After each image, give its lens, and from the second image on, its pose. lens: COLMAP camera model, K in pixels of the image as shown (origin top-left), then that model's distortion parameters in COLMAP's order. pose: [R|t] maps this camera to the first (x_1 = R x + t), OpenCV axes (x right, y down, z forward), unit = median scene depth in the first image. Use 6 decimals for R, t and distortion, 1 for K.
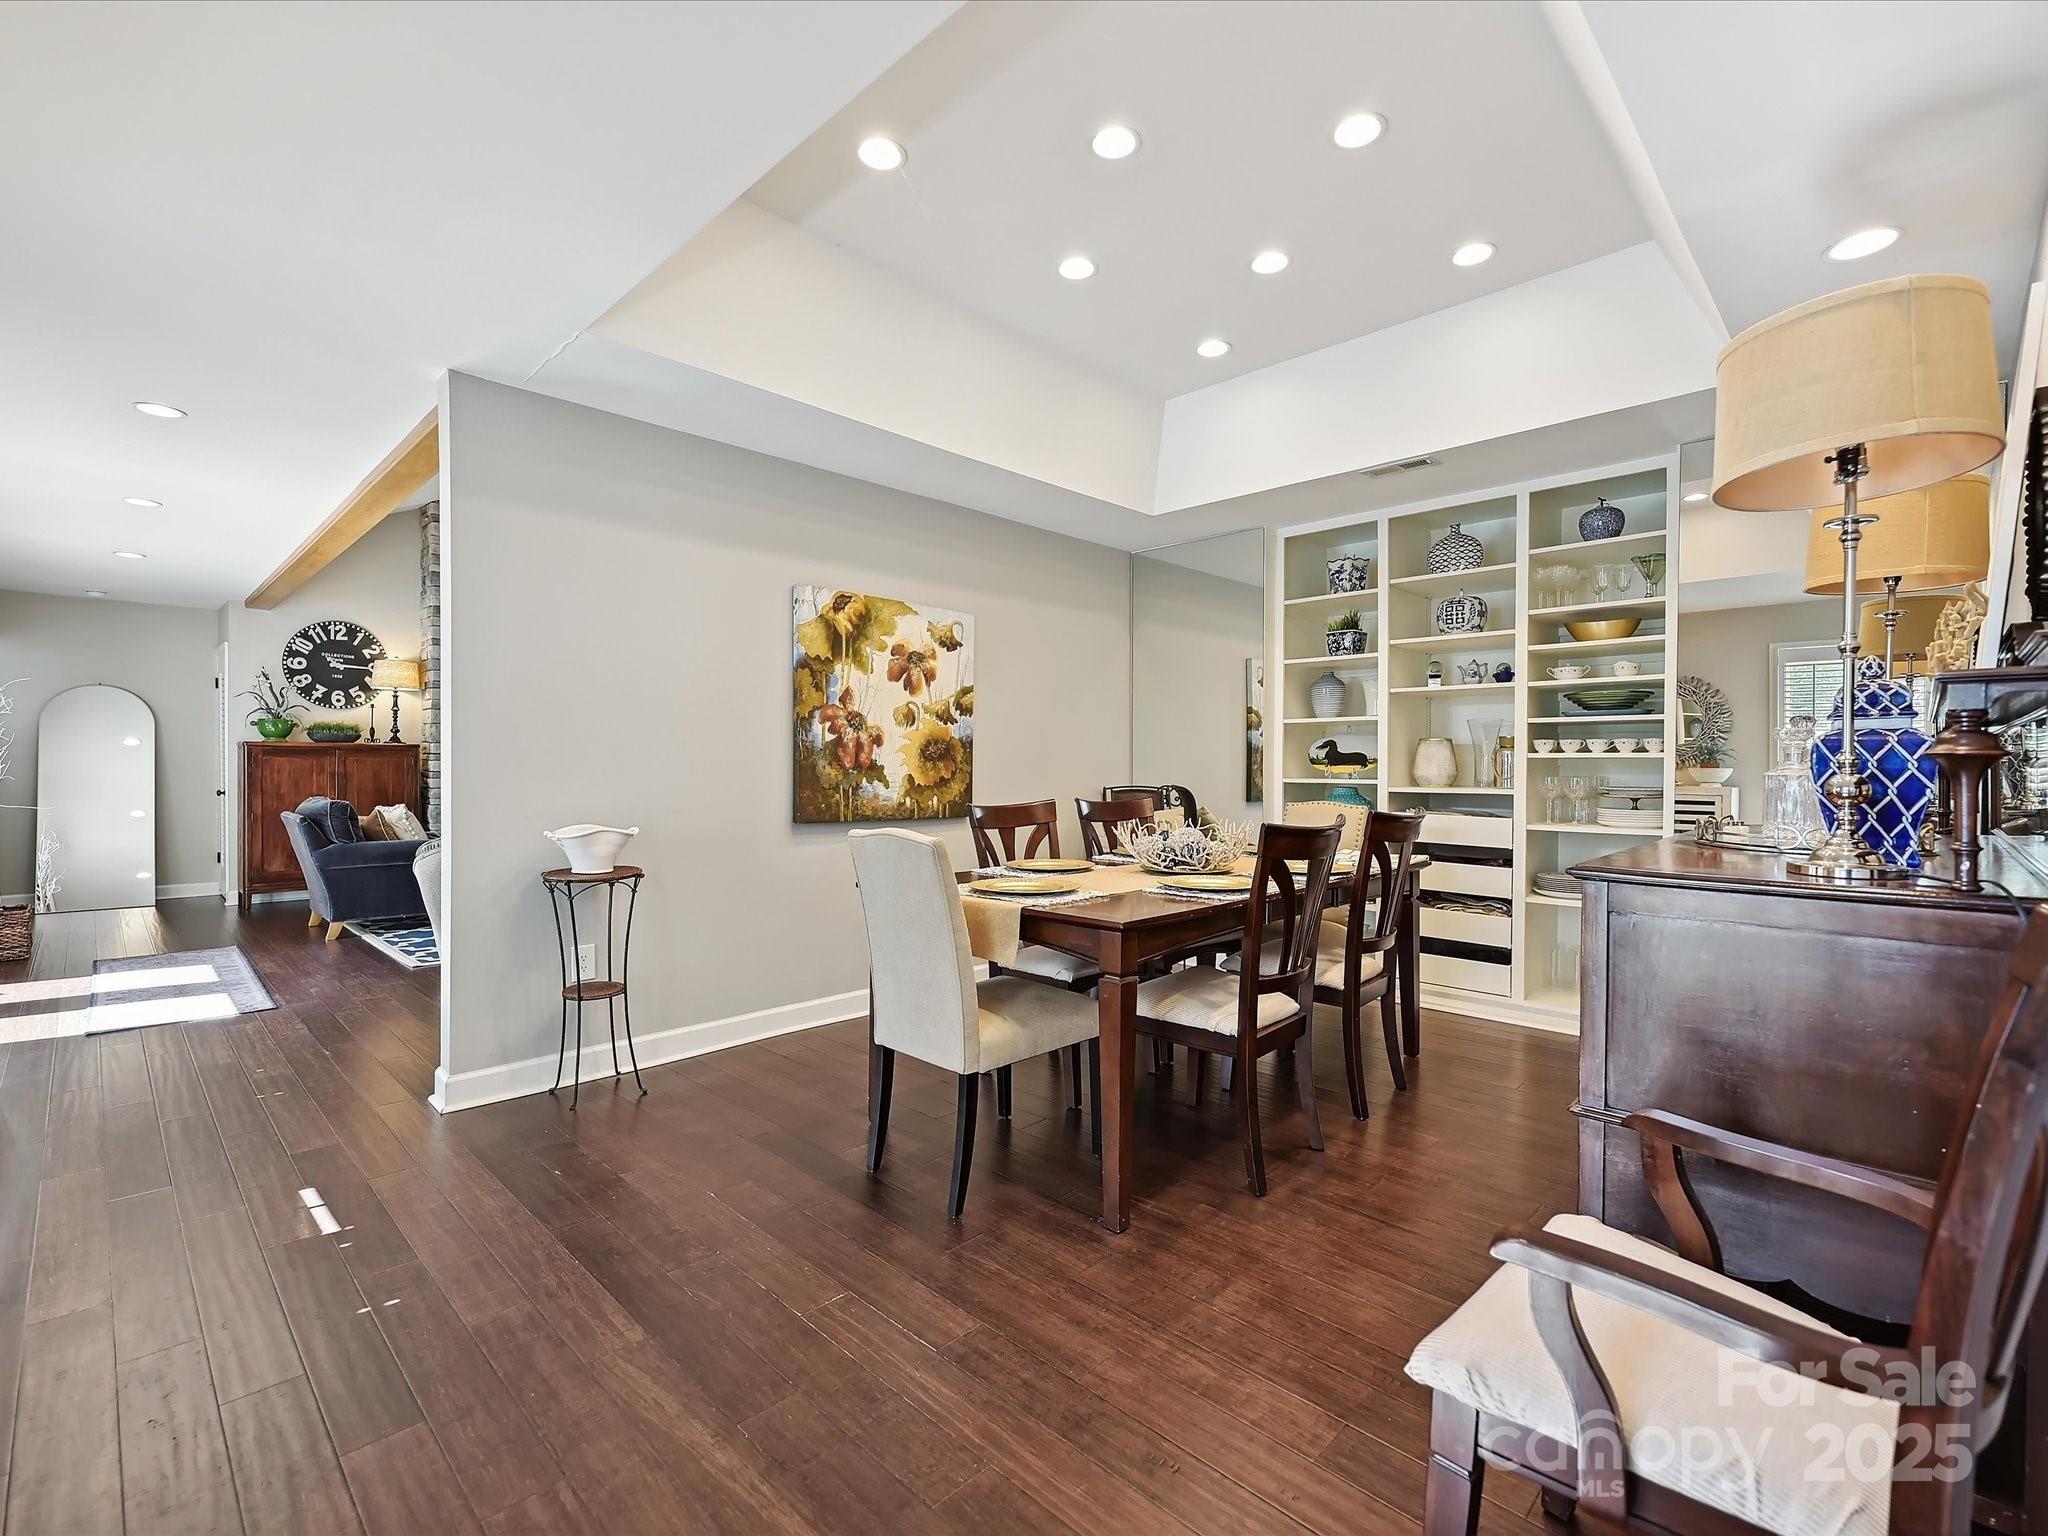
lens RADIAL K [[930.0, 0, 1025.1], [0, 930.0, 772.2], [0, 0, 1]] dist [-0.001991, 0.000789]
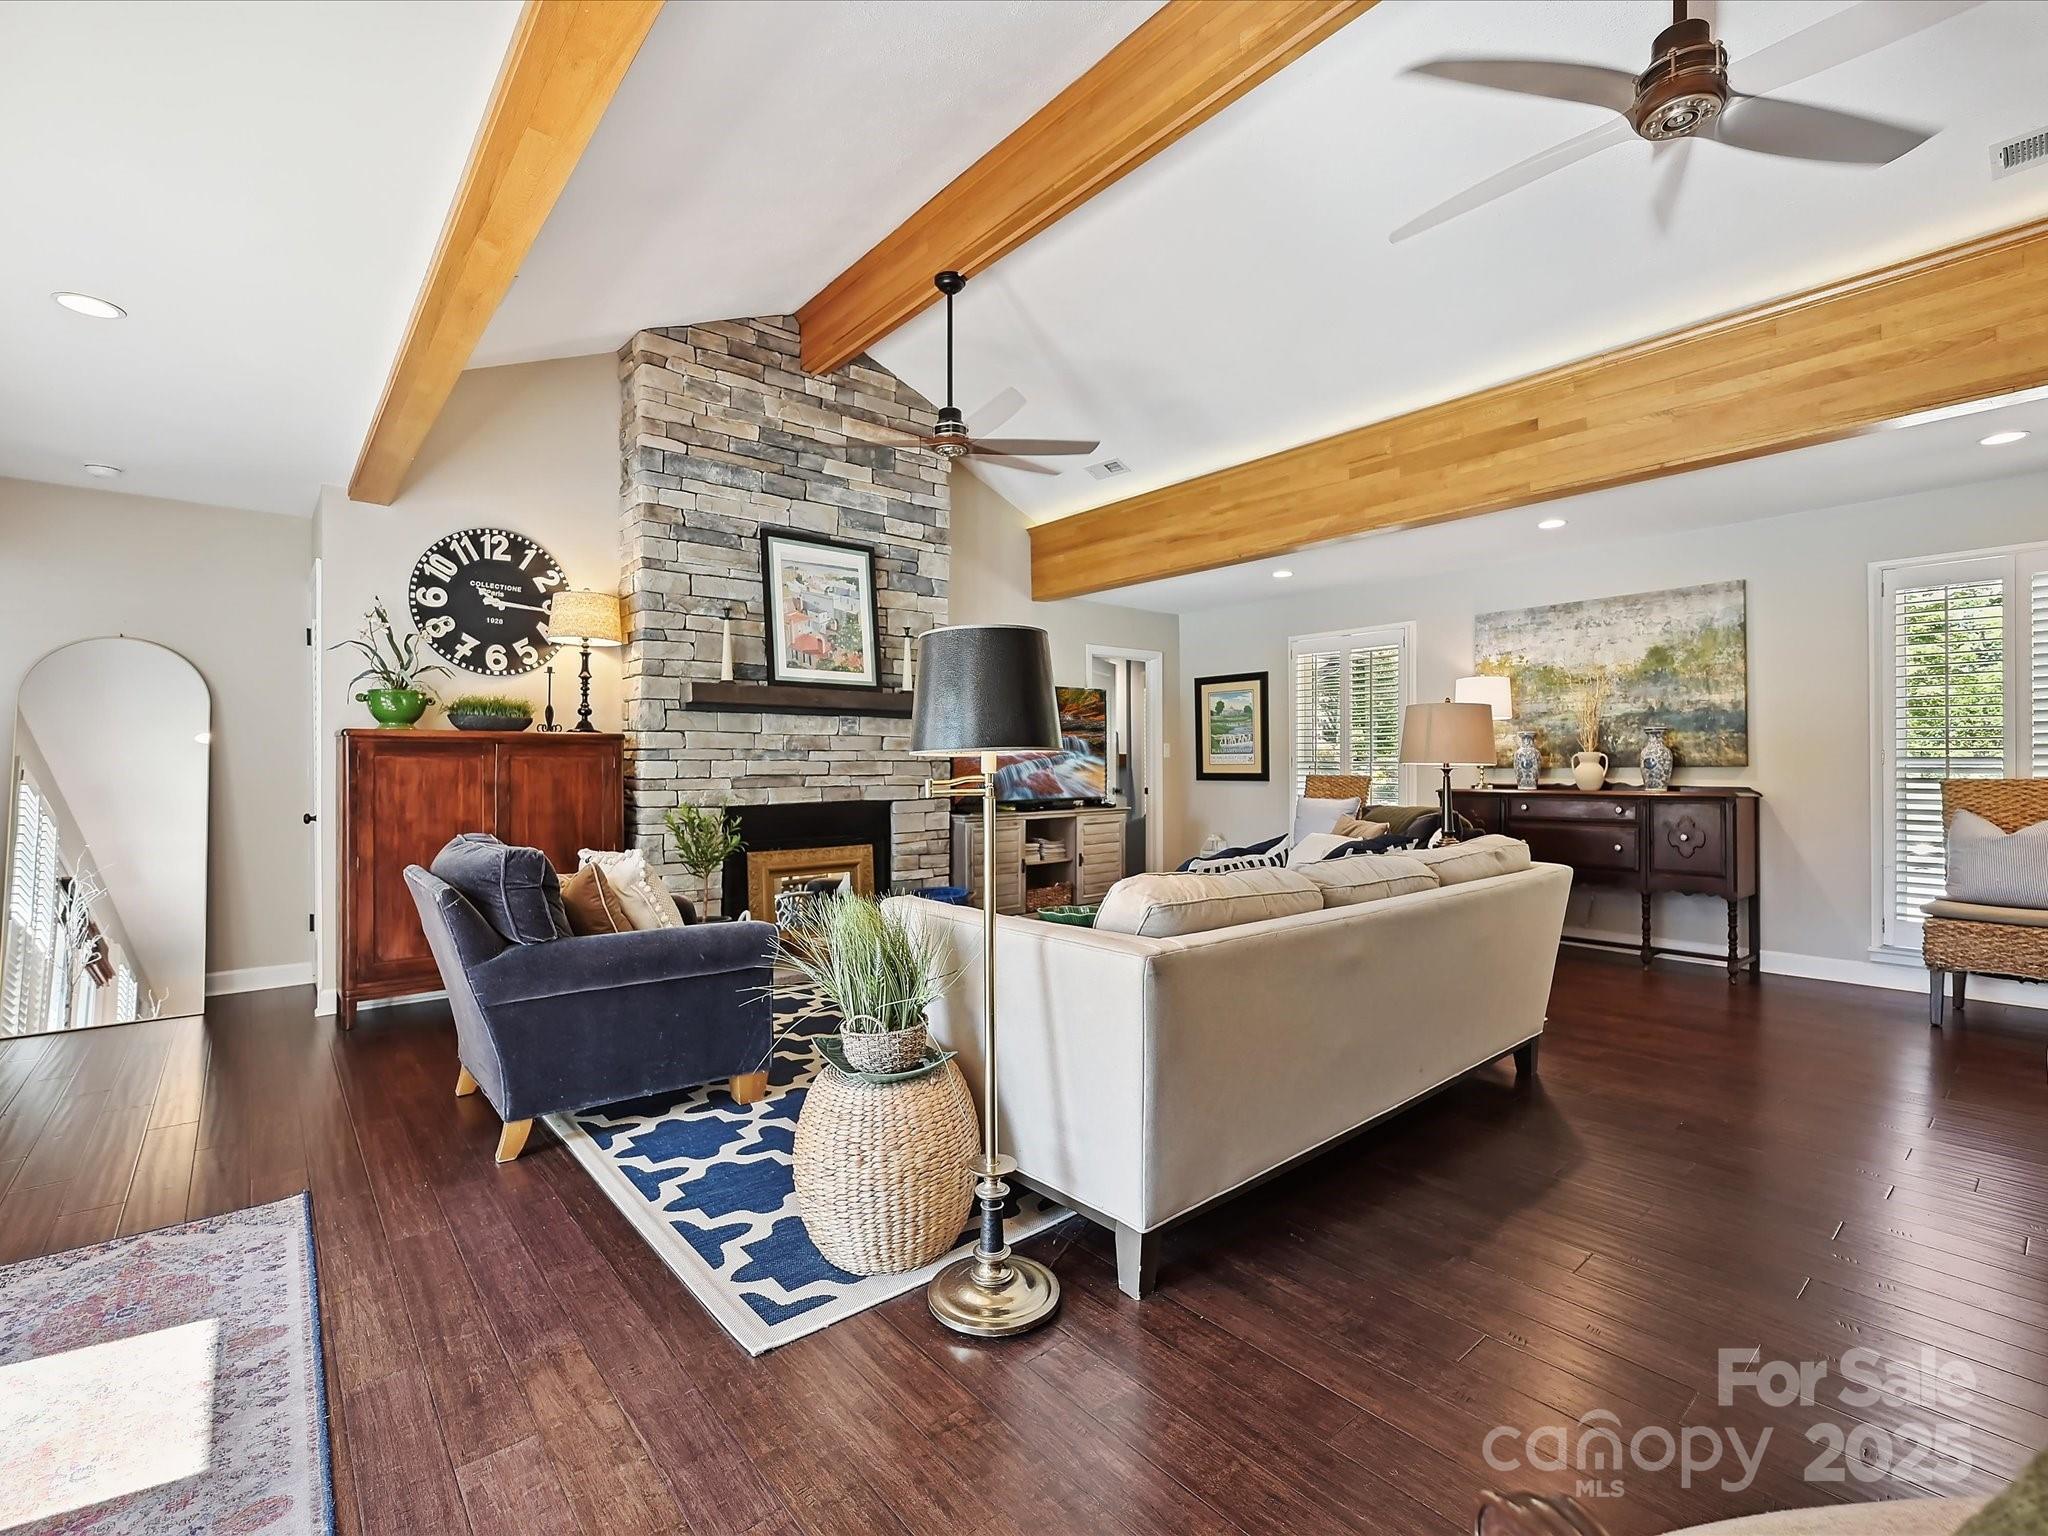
lens RADIAL K [[930.0, 0, 1024.1], [0, 930.0, 763.6], [0, 0, 1]] dist [-0.001991, 0.000789]
pose [[0.995756, -0.006301, -0.091811, -0.354846], [0.005413, 0.999936, -0.009919, -0.003881], [0.091868, 0.009380, 0.995727, 0.446756]]
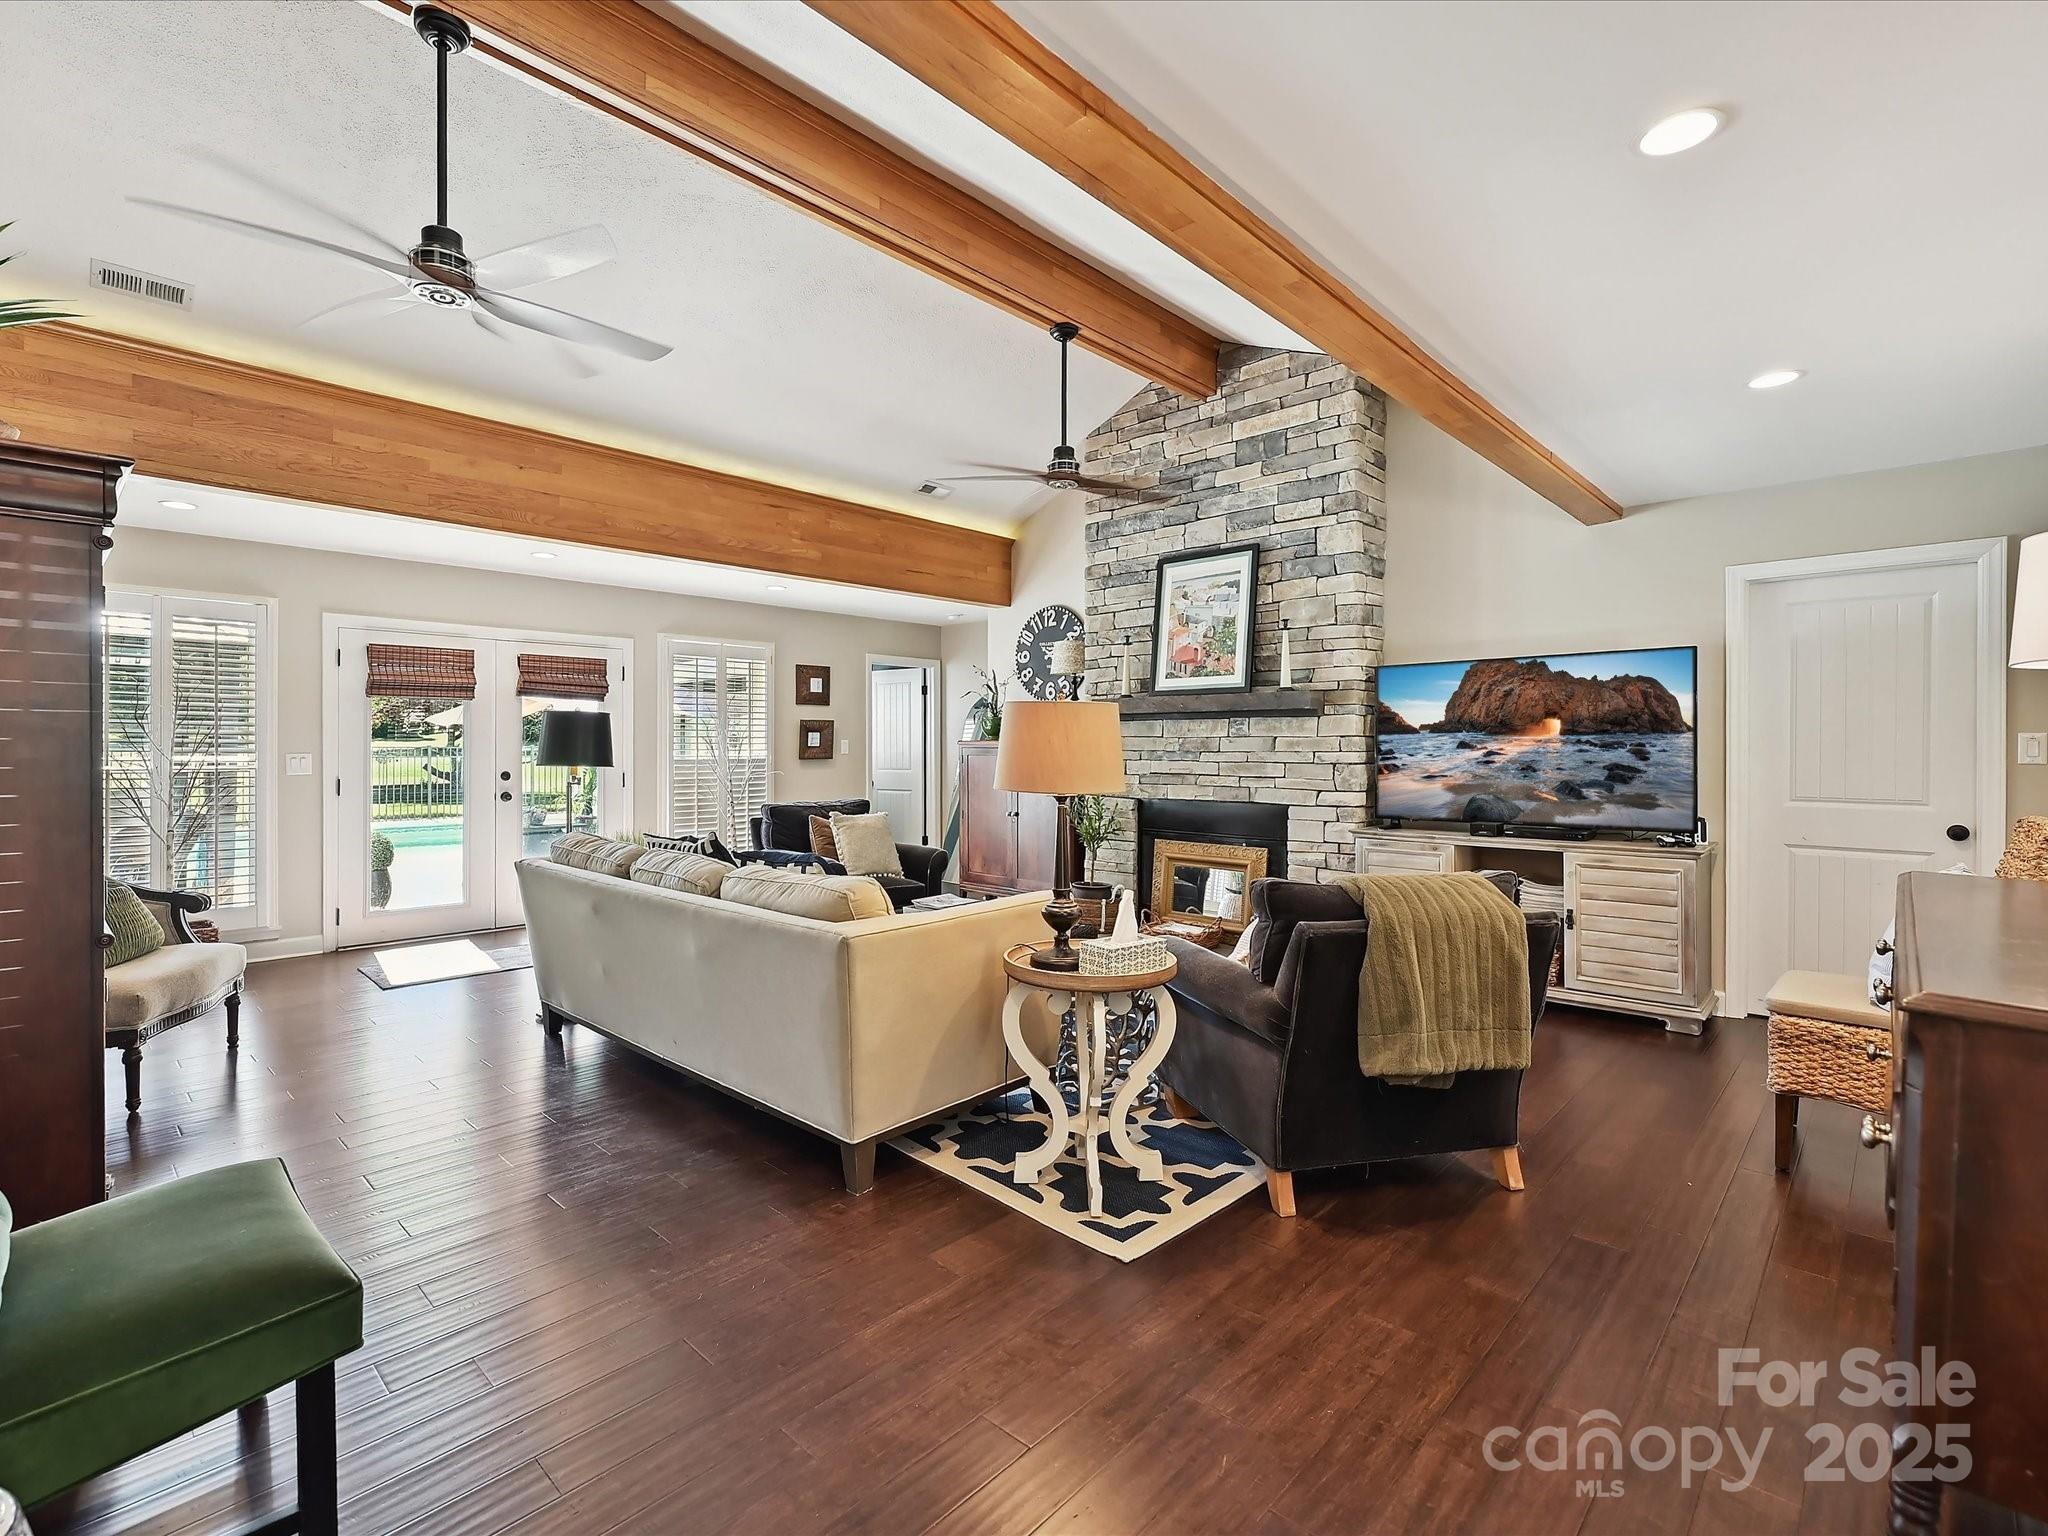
lens RADIAL K [[930.0, 0, 1024.3], [0, 930.0, 752.1], [0, 0, 1]] dist [-0.001991, 0.000789]
pose [[0.021686, 0.004830, -0.999753, 0.176466], [-0.009467, 0.999944, 0.004626, -0.023690], [0.999720, 0.009365, 0.021730, 0.976219]]
